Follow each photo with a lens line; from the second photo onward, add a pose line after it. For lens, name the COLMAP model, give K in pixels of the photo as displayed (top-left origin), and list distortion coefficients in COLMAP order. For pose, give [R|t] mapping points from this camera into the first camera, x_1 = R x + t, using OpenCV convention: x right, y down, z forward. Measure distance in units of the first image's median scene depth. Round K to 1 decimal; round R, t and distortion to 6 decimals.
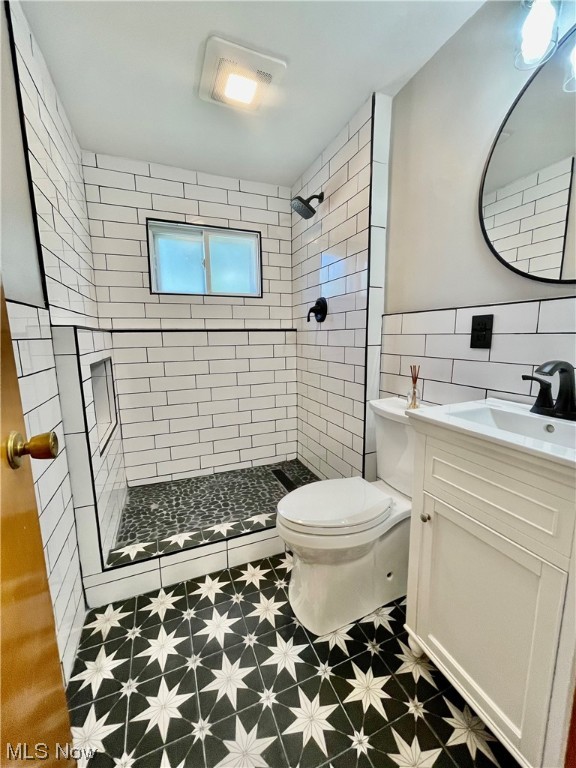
lens RADIAL K [[311.9, 0, 288.1], [0, 311.9, 381.1], [0, 0, 1]] dist [0.008143, 0.000896]
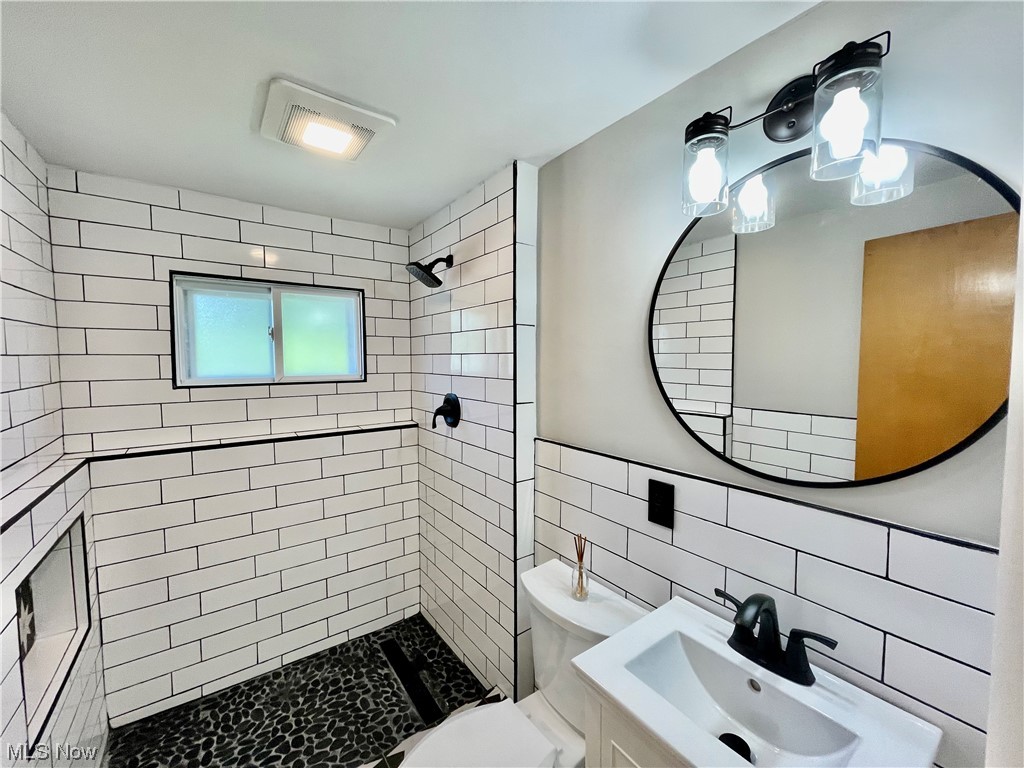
lens RADIAL K [[415.9, 0, 511.4], [0, 415.9, 385.4], [0, 0, 1]] dist [0.008143, 0.000896]
pose [[0.972285, -0.005014, 0.233747, 0.016662], [0.025019, 0.996260, -0.082699, -0.204764], [-0.232458, 0.086255, 0.968774, 0.044670]]
